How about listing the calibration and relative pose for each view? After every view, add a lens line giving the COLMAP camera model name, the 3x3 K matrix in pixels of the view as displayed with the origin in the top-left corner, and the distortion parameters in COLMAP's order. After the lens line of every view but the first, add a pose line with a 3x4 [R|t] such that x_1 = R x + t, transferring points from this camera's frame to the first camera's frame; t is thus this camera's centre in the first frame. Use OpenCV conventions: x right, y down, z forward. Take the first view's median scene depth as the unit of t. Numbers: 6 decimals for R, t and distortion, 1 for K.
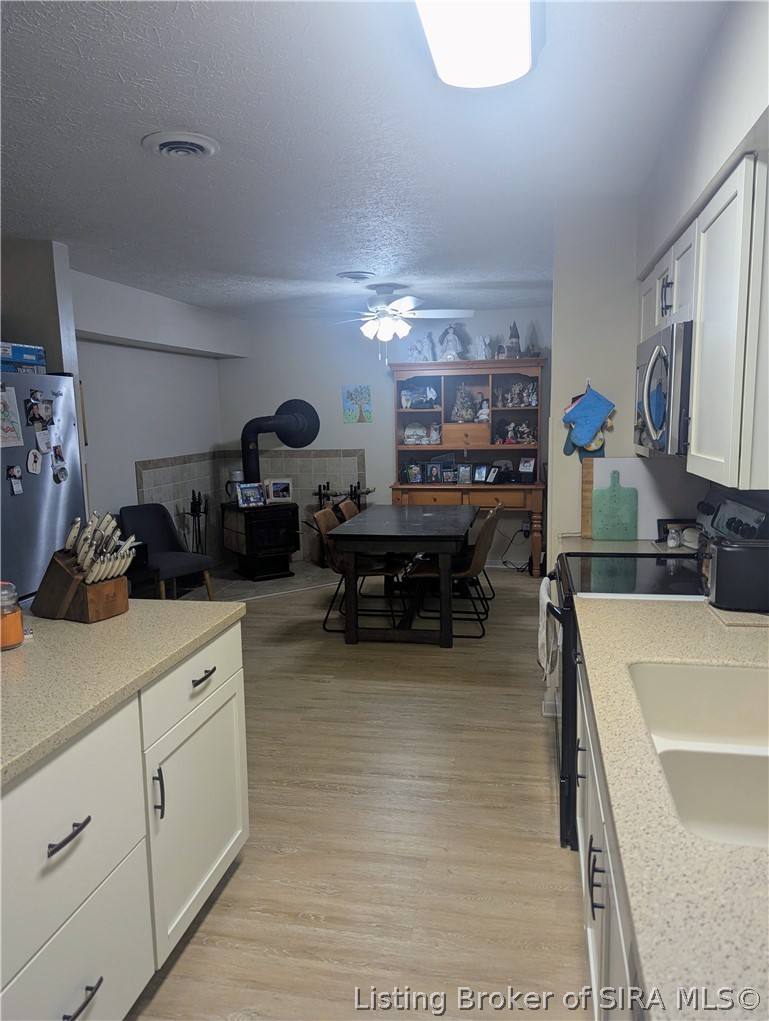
lens RADIAL K [[714.6, 0, 390.0], [0, 714.6, 514.5], [0, 0, 1]] dist [0.023916, -0.018054]
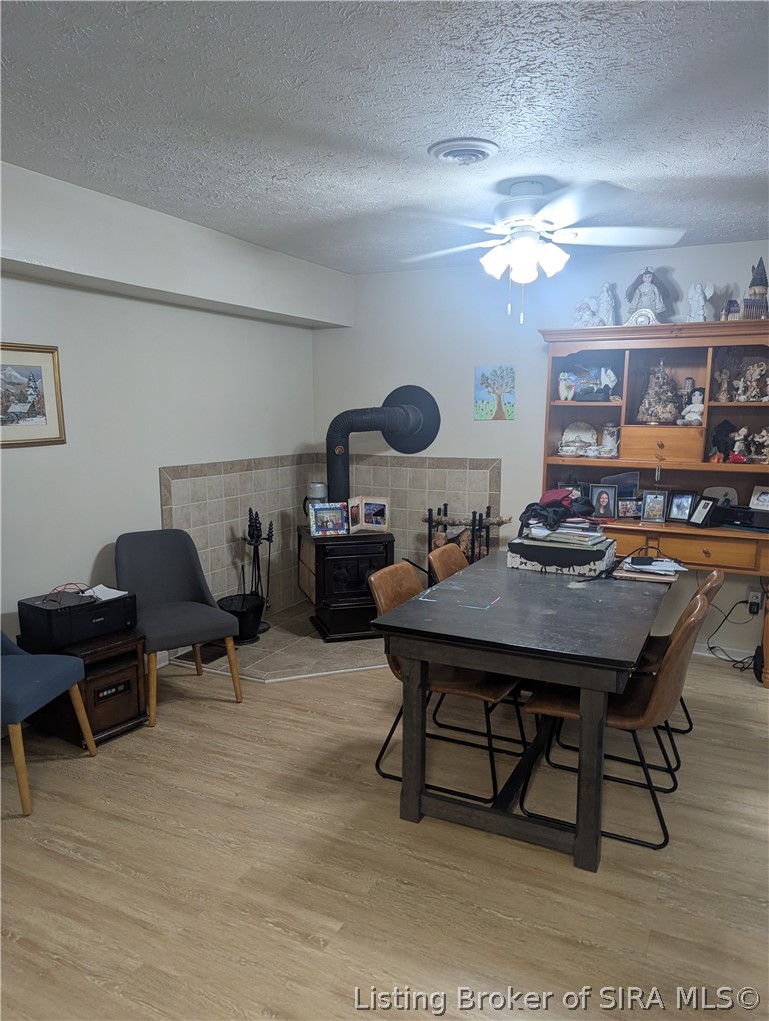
lens RADIAL K [[714.6, 0, 382.0], [0, 714.6, 526.6], [0, 0, 1]] dist [0.023916, -0.018054]
pose [[0.963273, 0.066634, -0.260124, 0.039394], [-0.059977, 0.997639, 0.033452, -0.046190], [0.261739, -0.016622, 0.964995, 0.328979]]
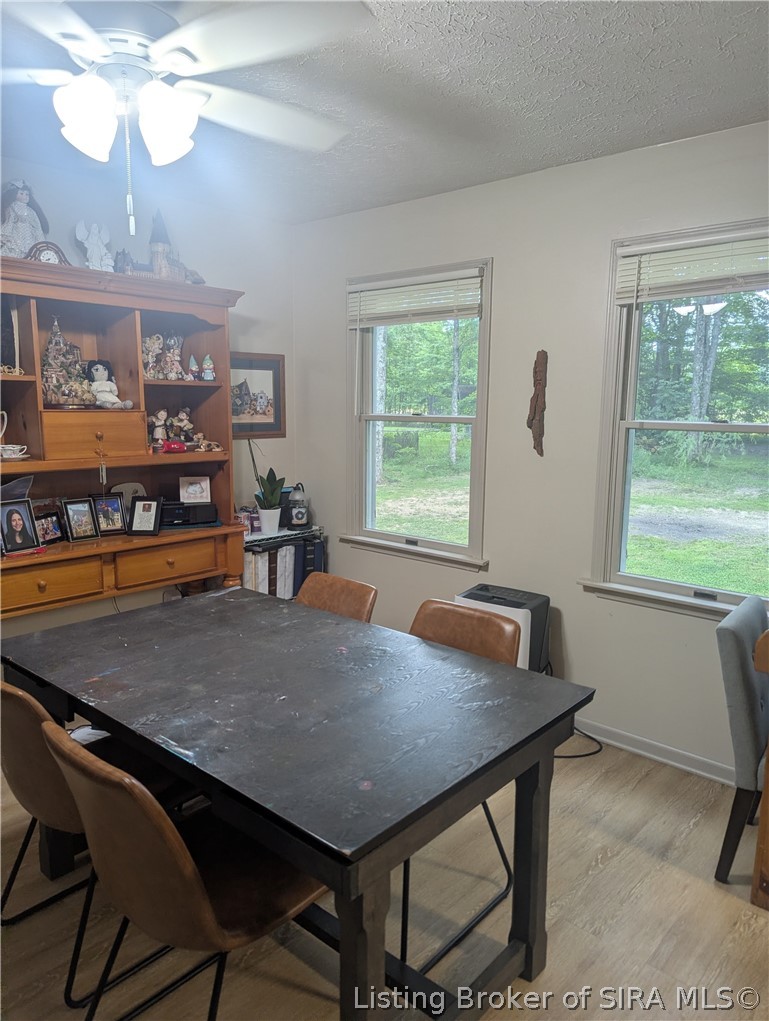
lens RADIAL K [[714.6, 0, 390.5], [0, 714.6, 511.9], [0, 0, 1]] dist [0.023916, -0.018054]
pose [[0.486618, -0.111268, 0.866500, -0.204039], [0.098688, 0.992508, 0.072027, -0.076409], [-0.868023, 0.050463, 0.493954, 0.602937]]
